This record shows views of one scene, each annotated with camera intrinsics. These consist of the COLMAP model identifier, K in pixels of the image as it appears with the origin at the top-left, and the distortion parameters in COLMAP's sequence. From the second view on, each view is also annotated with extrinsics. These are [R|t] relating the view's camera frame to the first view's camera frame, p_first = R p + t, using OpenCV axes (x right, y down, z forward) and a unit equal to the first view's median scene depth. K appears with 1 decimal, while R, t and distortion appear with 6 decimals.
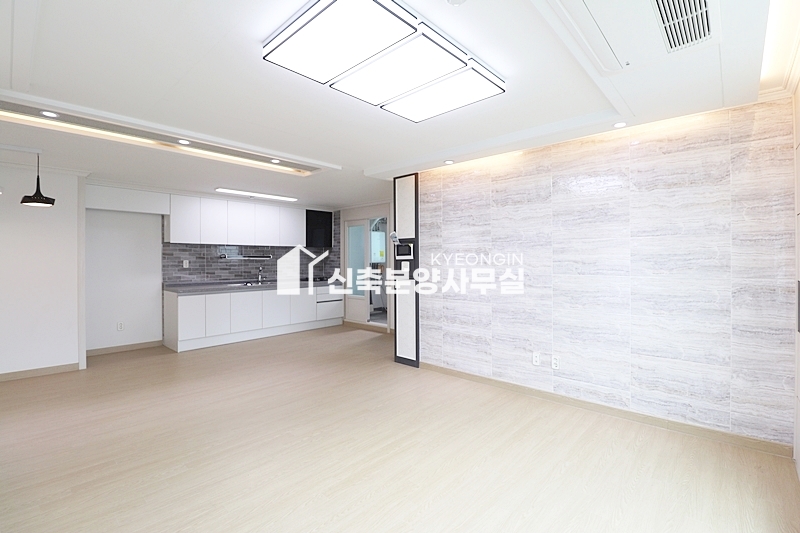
lens RADIAL K [[370.3, 0, 406.5], [0, 370.3, 262.0], [0, 0, 1]] dist [-0.012036, -0.004810]
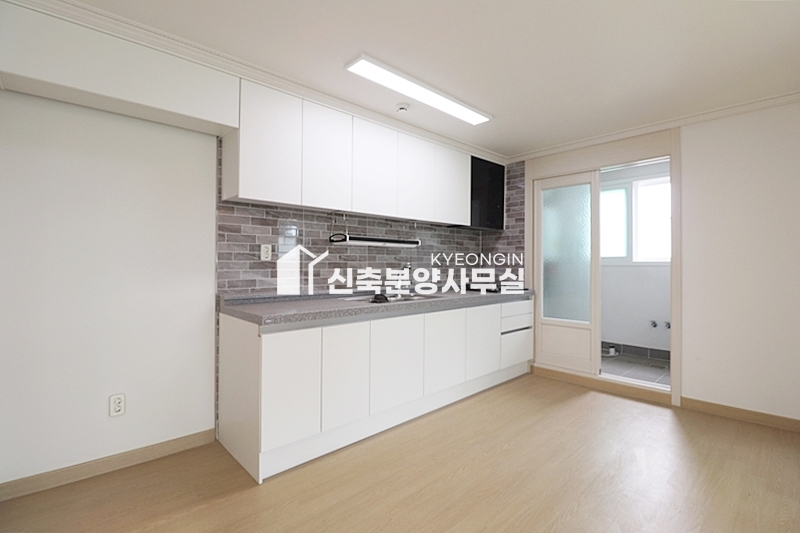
lens RADIAL K [[370.3, 0, 403.2], [0, 370.3, 265.0], [0, 0, 1]] dist [-0.012036, -0.004810]
pose [[0.997585, 0.017316, -0.067264, -0.520396], [-0.016614, 0.999802, 0.010983, 0.016533], [0.067441, -0.009839, 0.997675, 0.728896]]
